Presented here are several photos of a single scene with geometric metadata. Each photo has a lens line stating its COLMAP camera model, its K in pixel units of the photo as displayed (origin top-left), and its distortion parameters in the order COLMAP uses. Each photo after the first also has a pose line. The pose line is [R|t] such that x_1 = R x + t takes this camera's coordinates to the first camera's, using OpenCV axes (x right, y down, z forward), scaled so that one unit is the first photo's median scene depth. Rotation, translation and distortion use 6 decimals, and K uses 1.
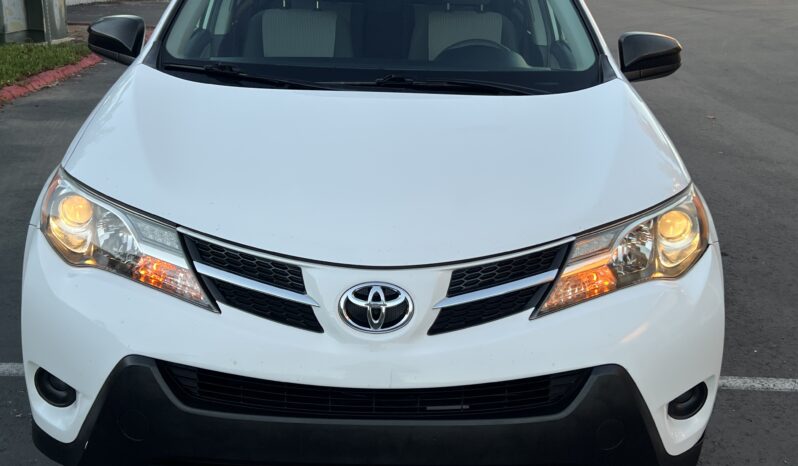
lens RADIAL K [[940.9, 0, 396.1], [0, 940.9, 235.1], [0, 0, 1]] dist [0.015262, 0.000000]
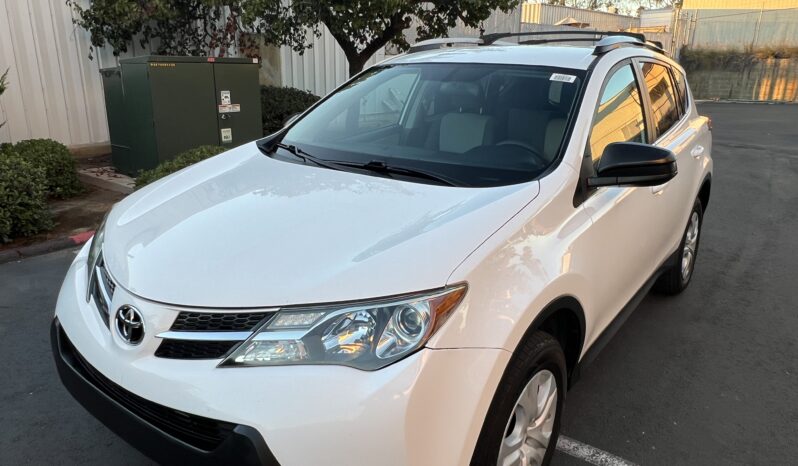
lens RADIAL K [[556.3, 0, 402.0], [0, 556.3, 229.9], [0, 0, 1]] dist [0.003633, 0.001030]
pose [[0.792247, 0.150571, -0.591332, 0.675063], [-0.170183, 0.985148, 0.022842, -0.129476], [0.585989, 0.082538, 0.806104, 0.519514]]
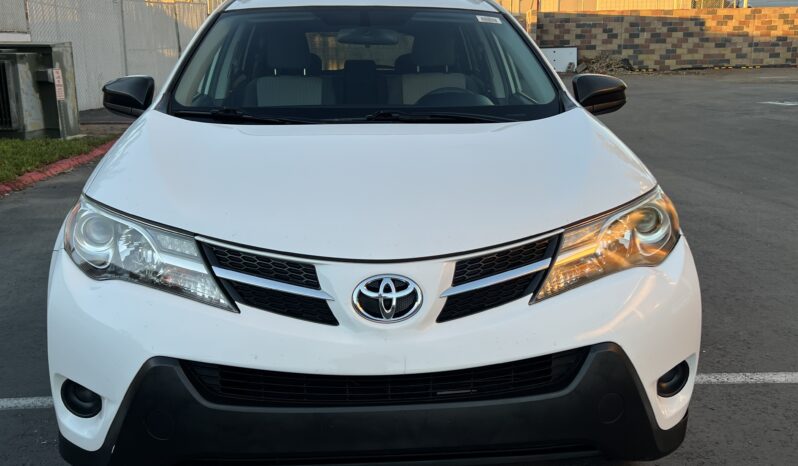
lens RADIAL K [[796.1, 0, 402.1], [0, 796.1, 232.0], [0, 0, 1]] dist [0.012503, 0.000000]
pose [[0.997720, -0.046072, 0.049320, -0.041465], [0.050078, 0.995262, -0.083338, 0.071218], [-0.045247, 0.085617, 0.995300, 0.087062]]
